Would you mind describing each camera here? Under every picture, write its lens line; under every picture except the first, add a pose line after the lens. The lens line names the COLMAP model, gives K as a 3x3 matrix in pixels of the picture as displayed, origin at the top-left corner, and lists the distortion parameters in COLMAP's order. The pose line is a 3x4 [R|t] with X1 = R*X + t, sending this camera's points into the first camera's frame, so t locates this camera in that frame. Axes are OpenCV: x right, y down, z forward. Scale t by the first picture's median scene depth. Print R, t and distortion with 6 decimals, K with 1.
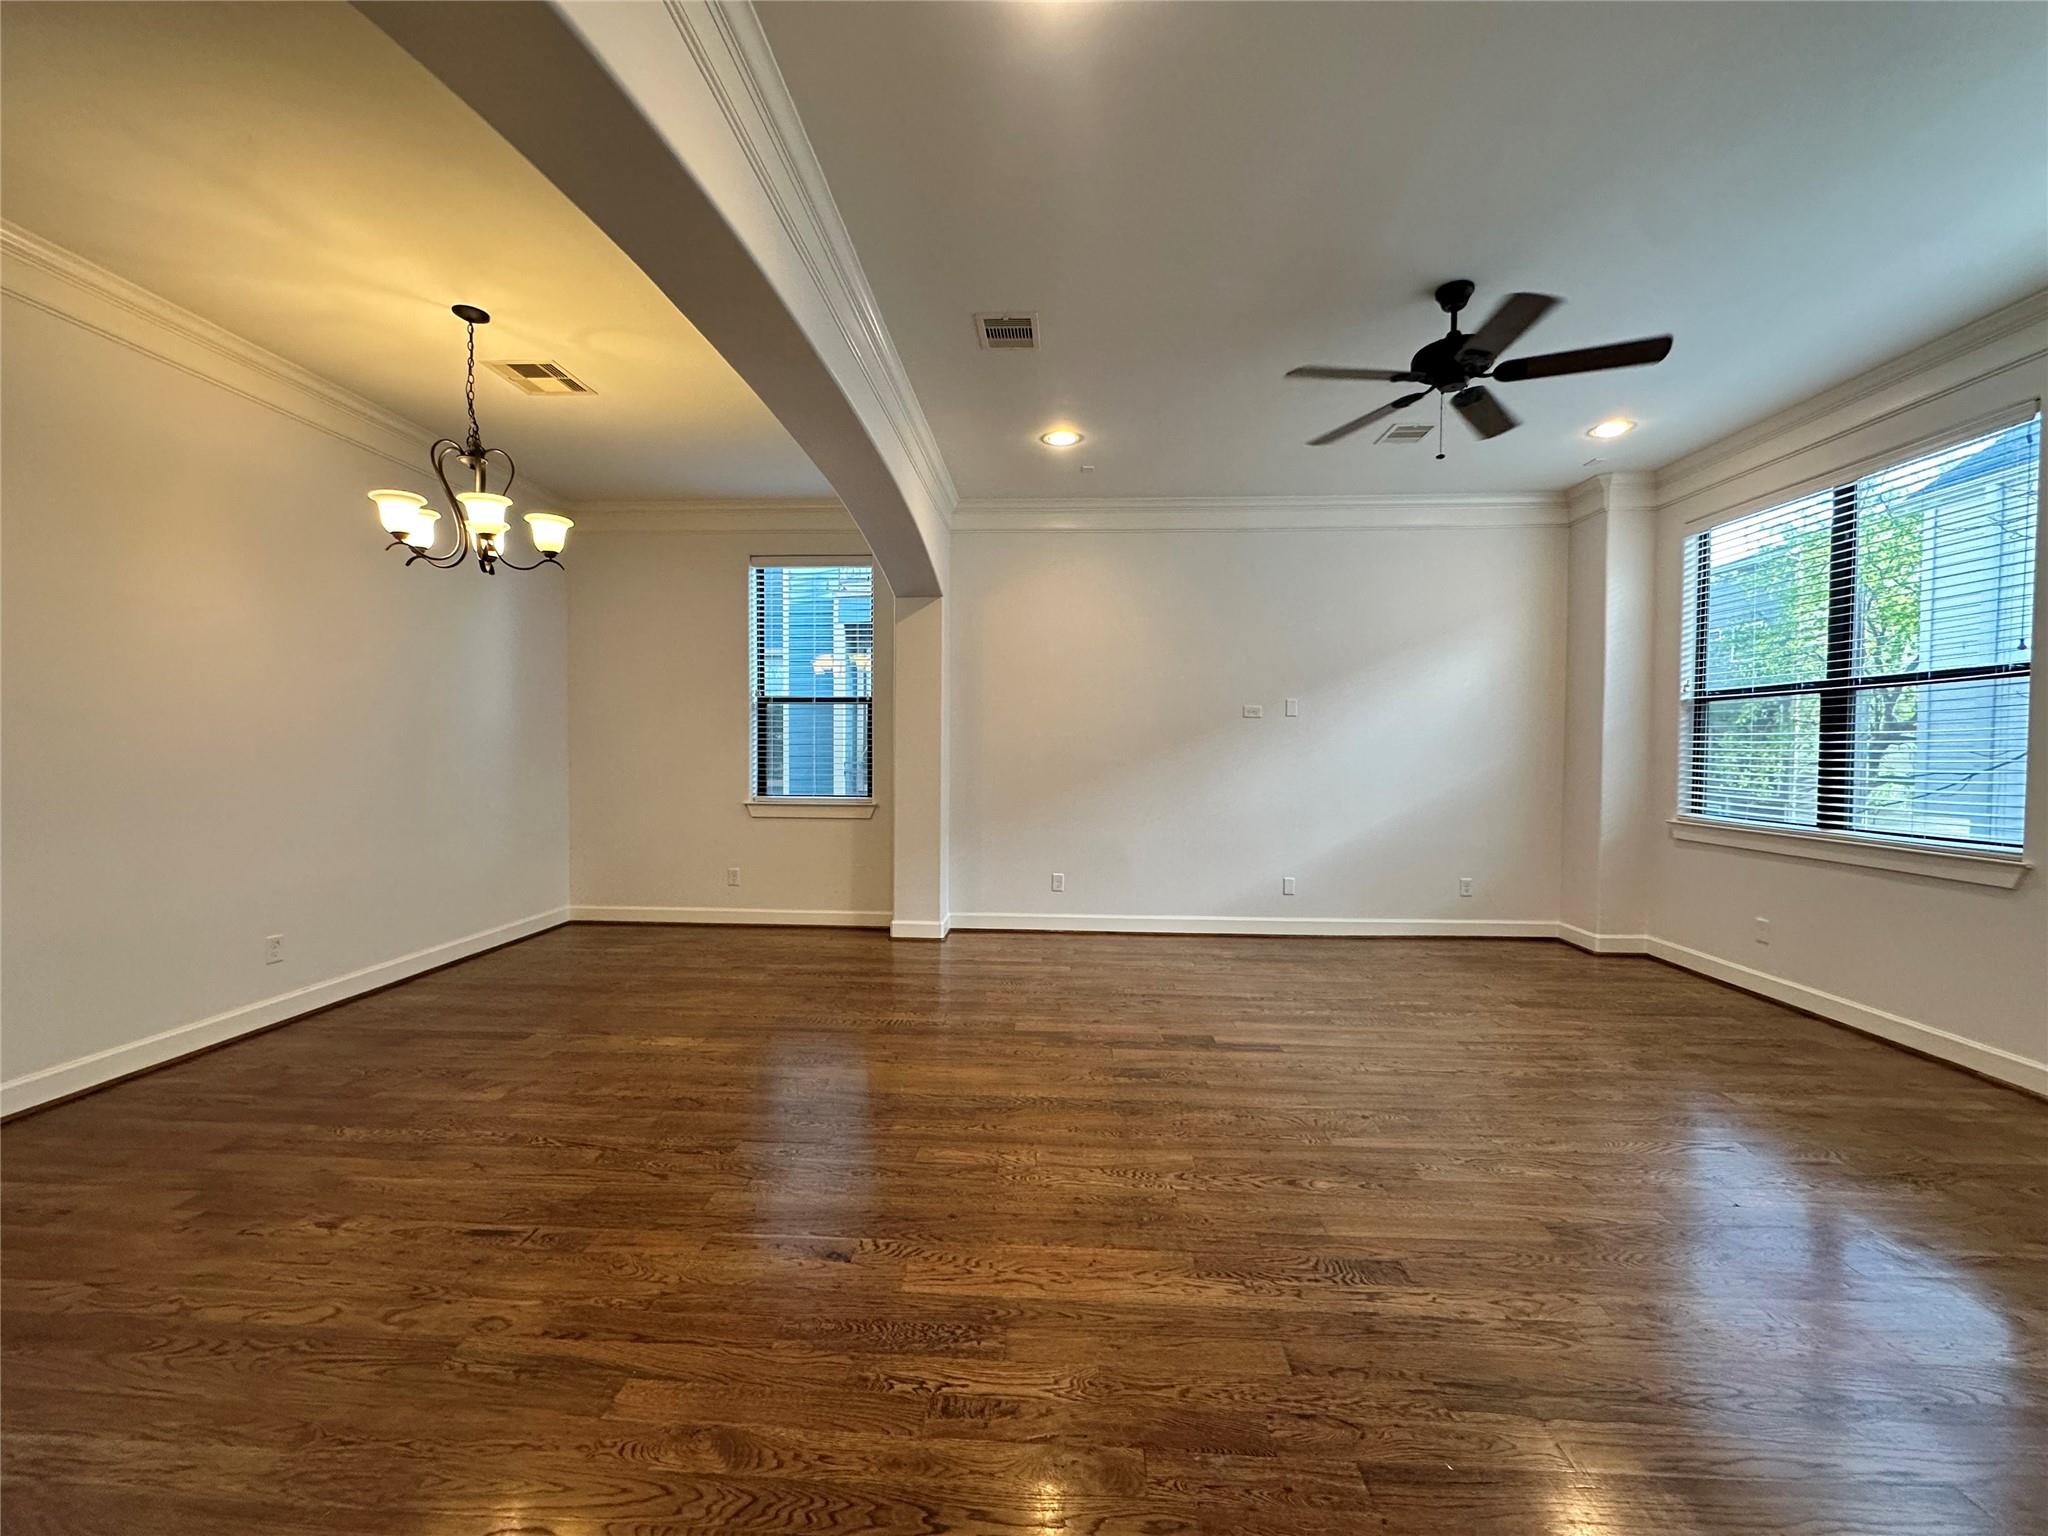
lens RADIAL K [[814.1, 0, 1020.8], [0, 814.1, 767.1], [0, 0, 1]] dist [-0.003870, 0.000495]
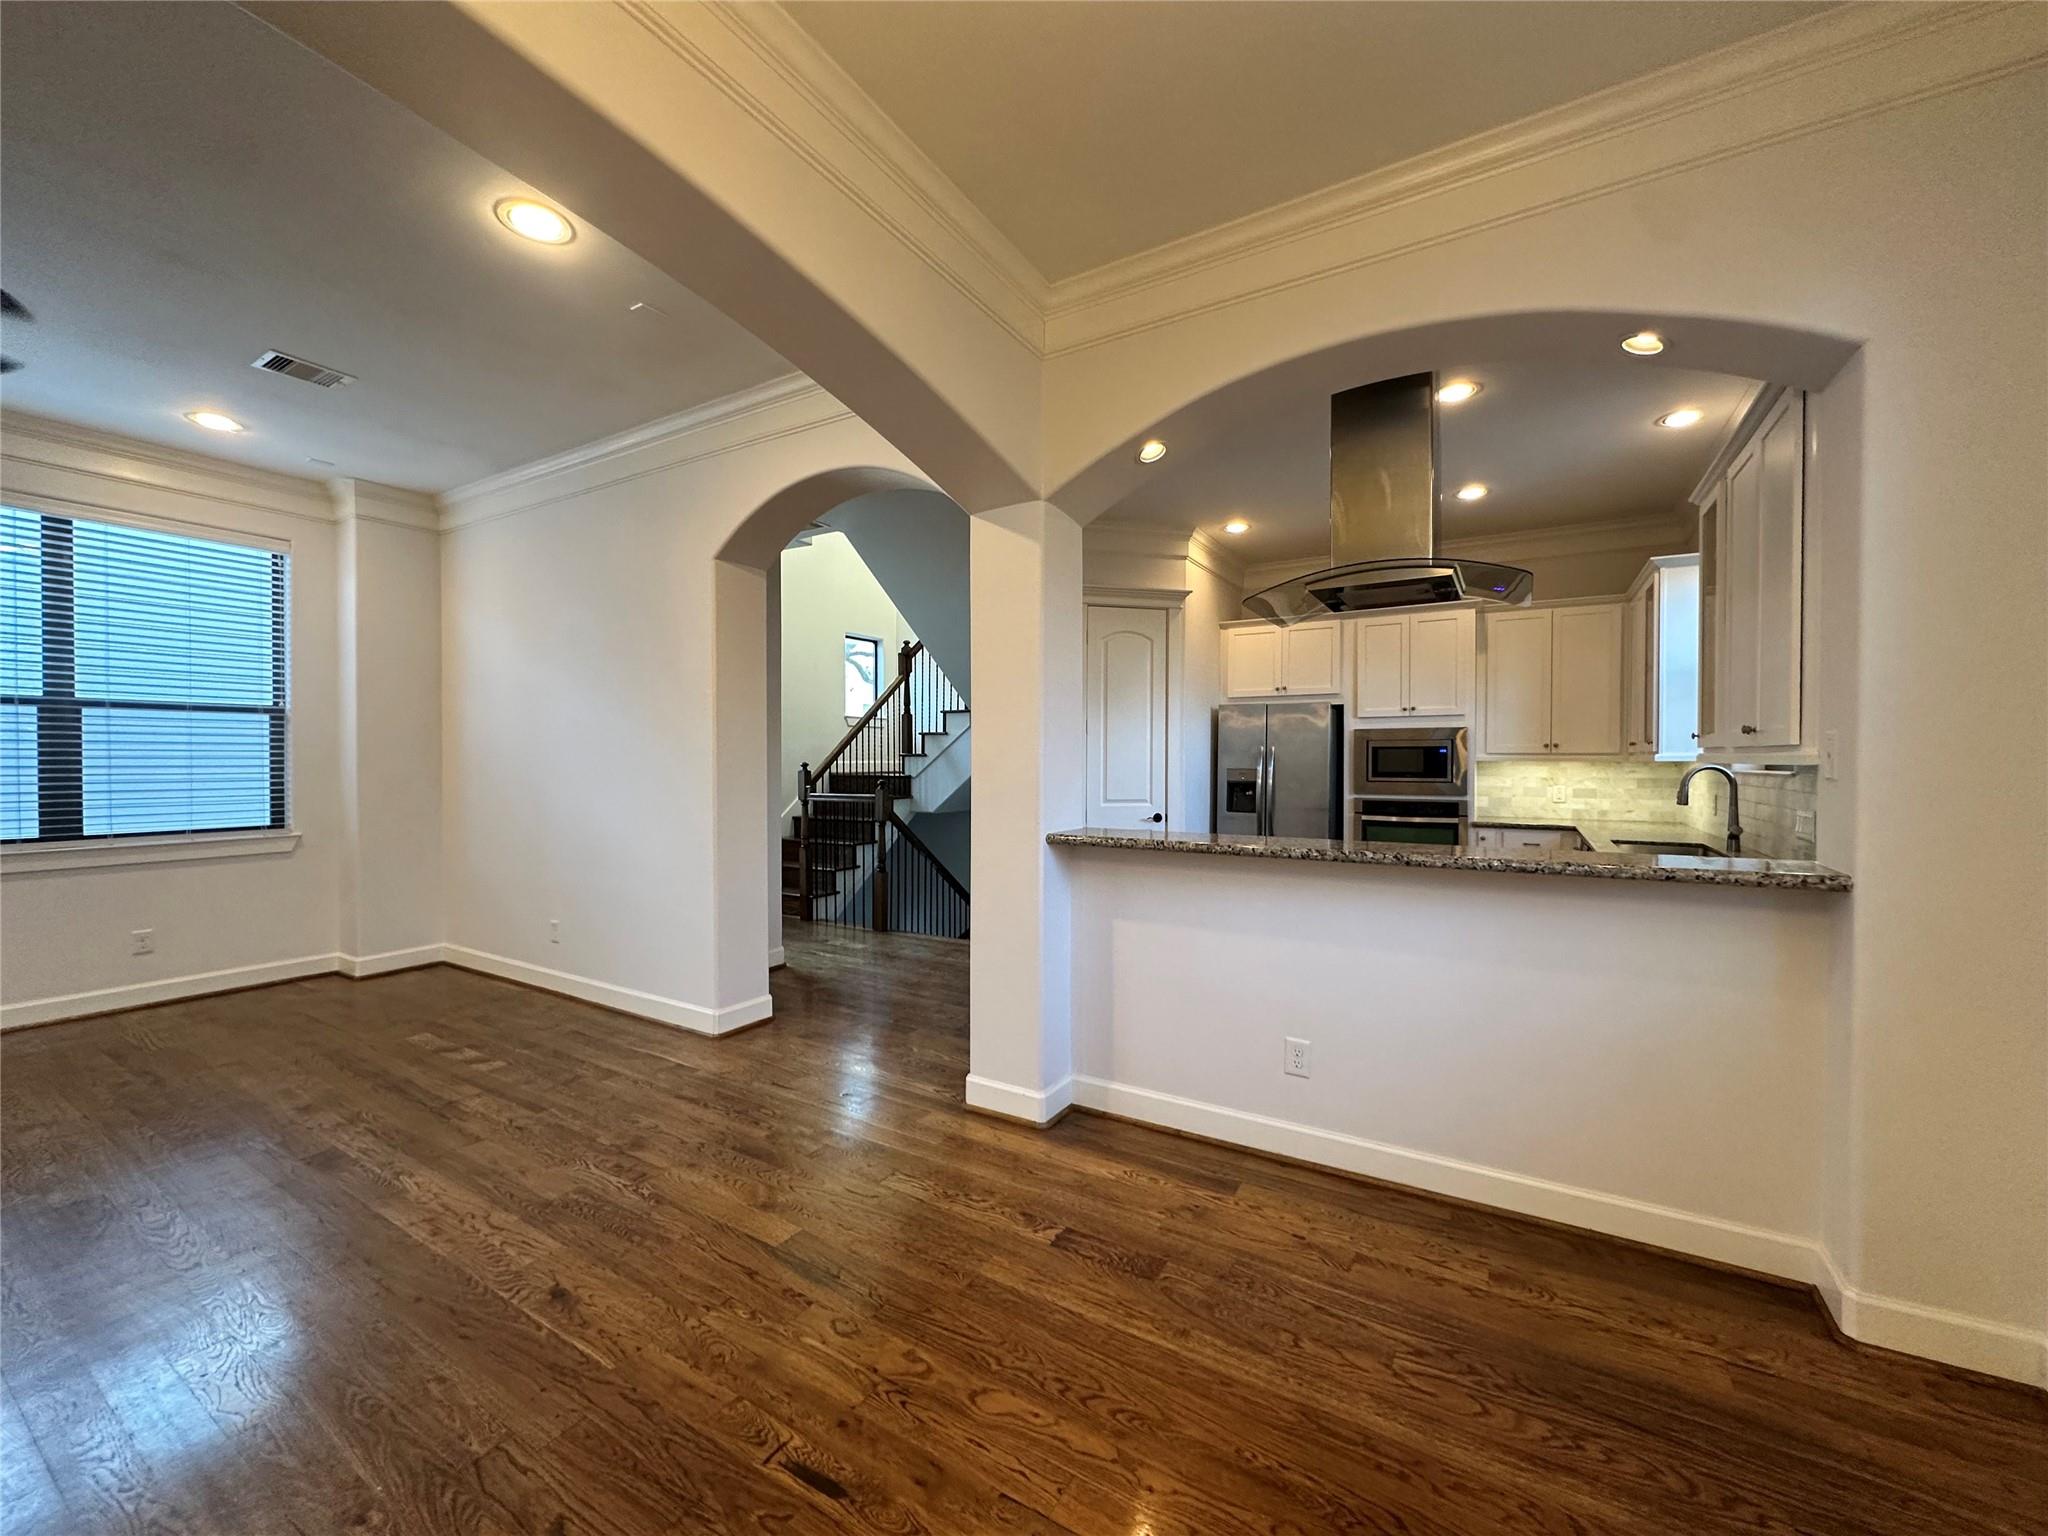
lens RADIAL K [[814.1, 0, 1022.1], [0, 814.1, 769.4], [0, 0, 1]] dist [-0.003870, 0.000495]
pose [[-0.879454, -0.014059, 0.475776, -0.696218], [0.004289, 0.999289, 0.037456, -0.040593], [-0.475965, 0.034982, -0.878768, 0.927265]]
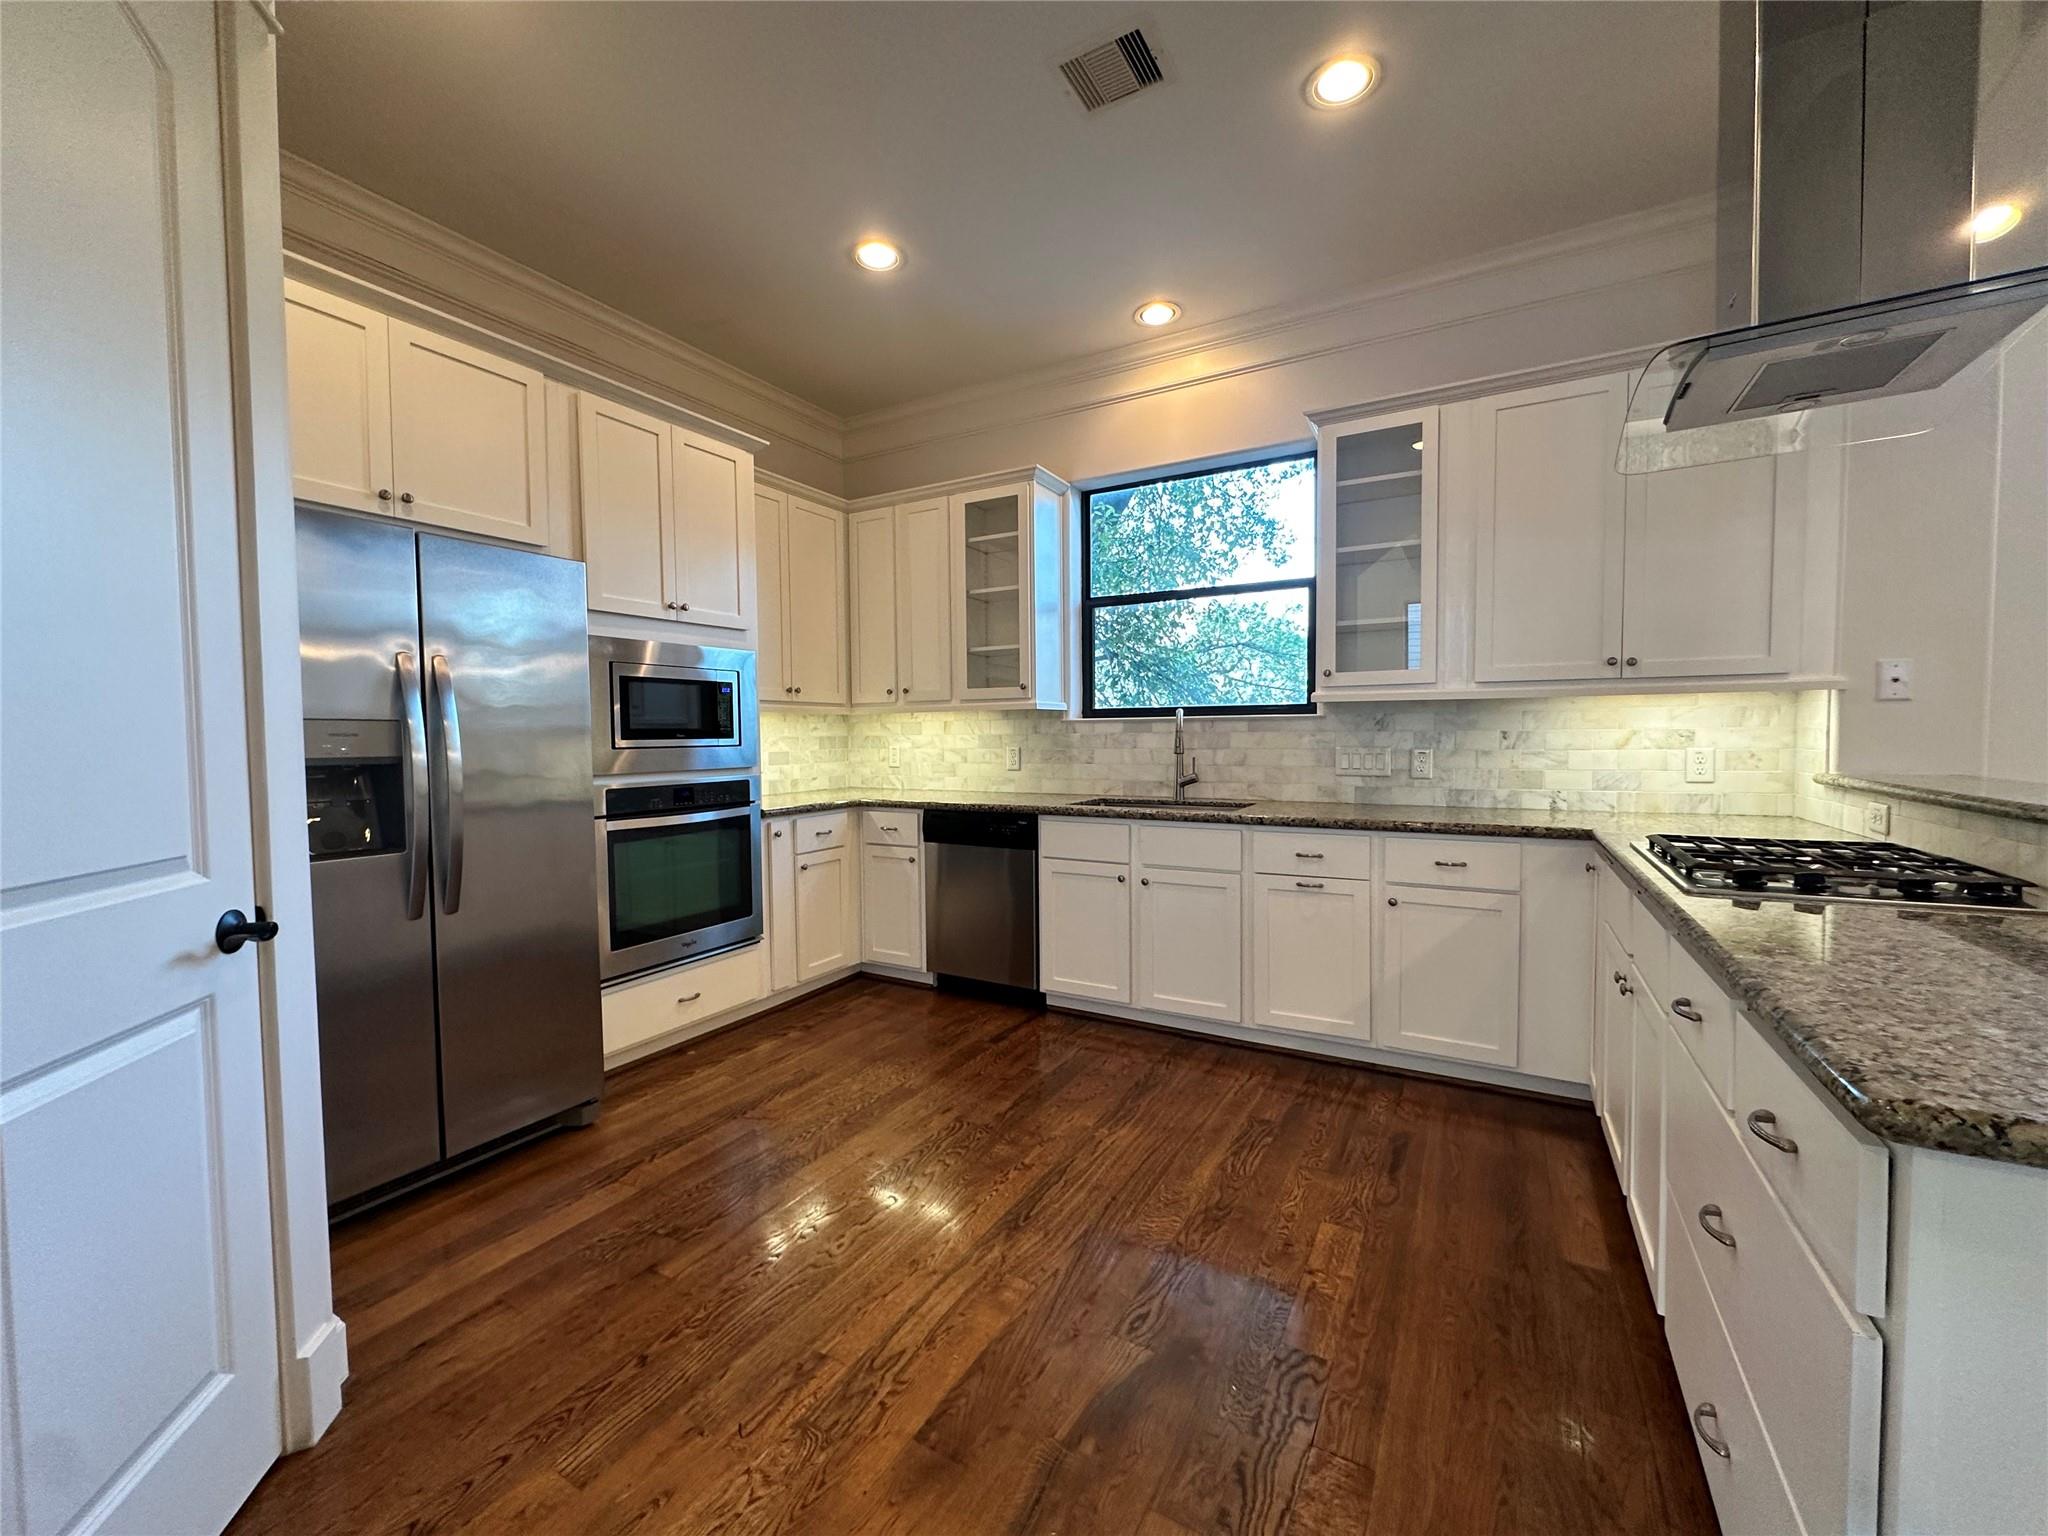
lens RADIAL K [[814.1, 0, 1019.8], [0, 814.1, 767.0], [0, 0, 1]] dist [-0.003870, 0.000495]
pose [[-0.451627, 0.033450, -0.891580, 0.017296], [-0.014878, 0.998876, 0.045011, 0.027682], [0.892083, 0.033593, -0.450621, -0.196761]]
